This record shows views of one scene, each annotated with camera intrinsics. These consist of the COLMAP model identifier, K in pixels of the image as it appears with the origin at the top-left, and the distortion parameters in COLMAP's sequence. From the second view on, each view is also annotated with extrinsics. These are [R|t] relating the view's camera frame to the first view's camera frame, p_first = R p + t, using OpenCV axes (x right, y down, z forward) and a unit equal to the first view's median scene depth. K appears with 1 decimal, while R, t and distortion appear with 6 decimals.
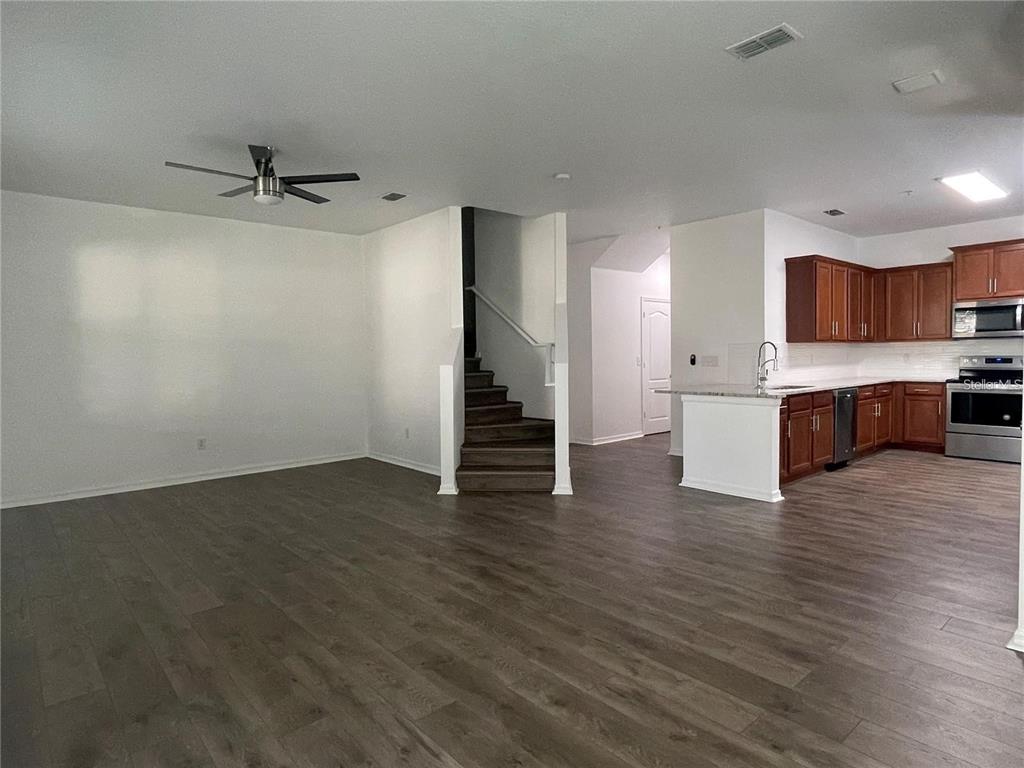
lens RADIAL K [[594.5, 0, 517.5], [0, 594.5, 376.1], [0, 0, 1]] dist [-0.004833, 0.001773]
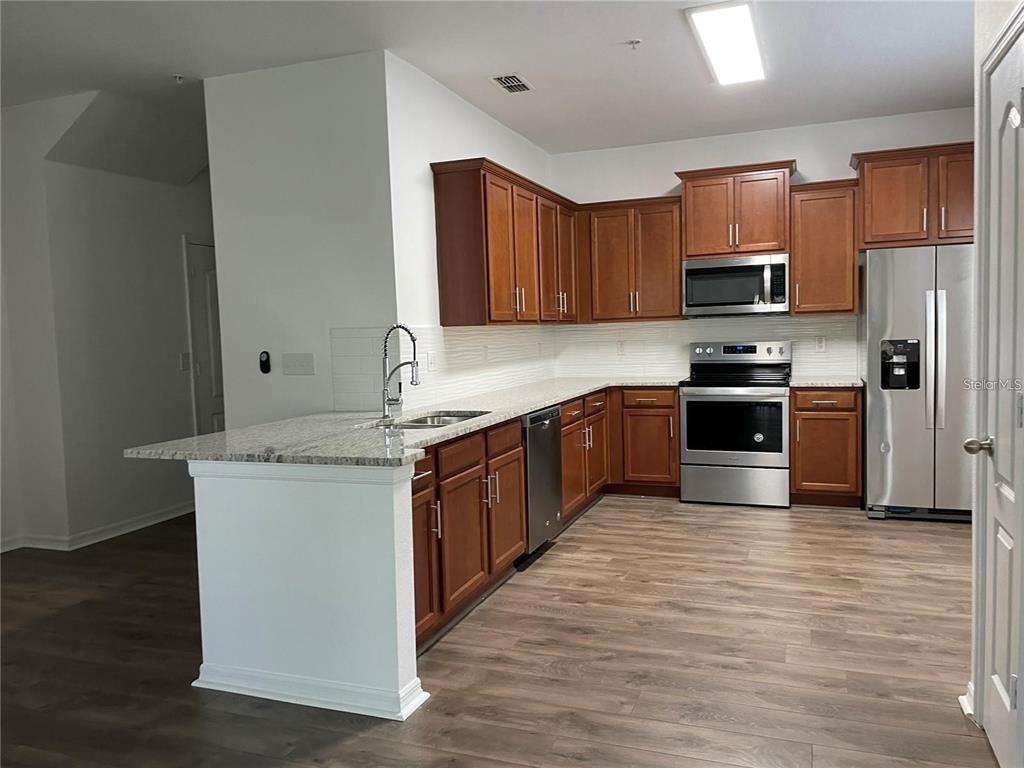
lens RADIAL K [[777.2, 0, 513.1], [0, 777.2, 383.4], [0, 0, 1]] dist [0.067129, 0.001226]
pose [[0.886302, -0.043865, 0.461025, 0.187117], [0.034826, 0.998998, 0.028100, -0.022350], [-0.461796, -0.008850, 0.886942, 0.352698]]
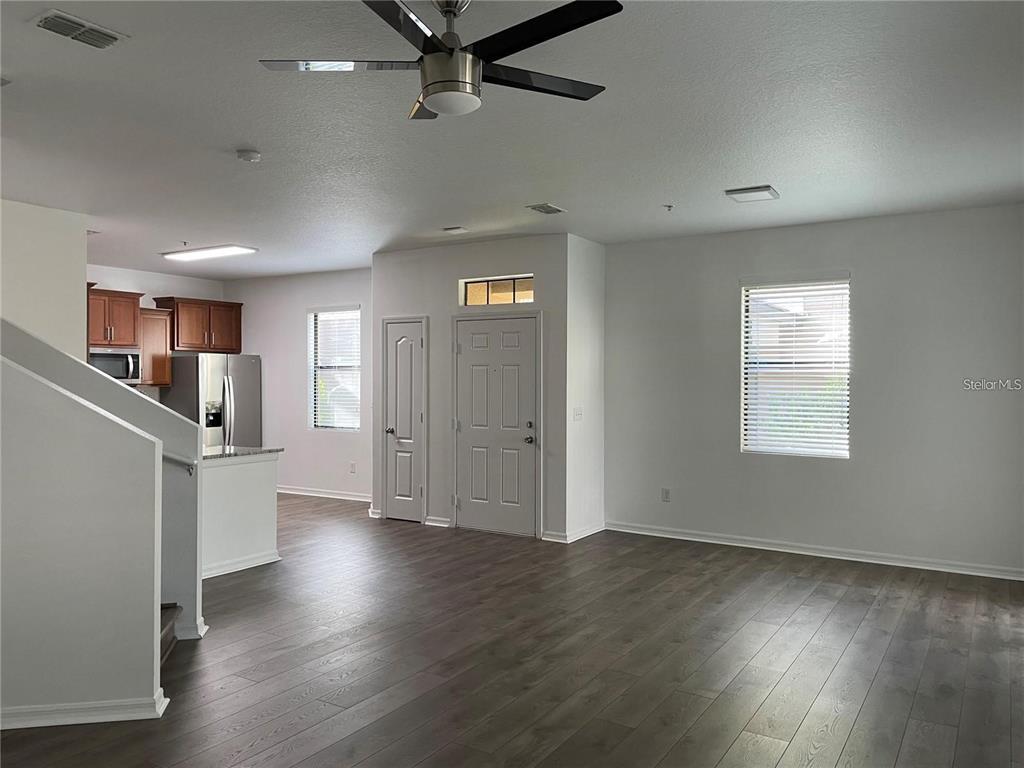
lens RADIAL K [[777.2, 0, 513.2], [0, 777.2, 384.1], [0, 0, 1]] dist [0.067129, 0.001226]
pose [[-0.276121, 0.005728, 0.961106, -0.663482], [0.041887, 0.999104, 0.006080, -0.046951], [-0.960210, 0.041937, -0.276113, 0.727320]]
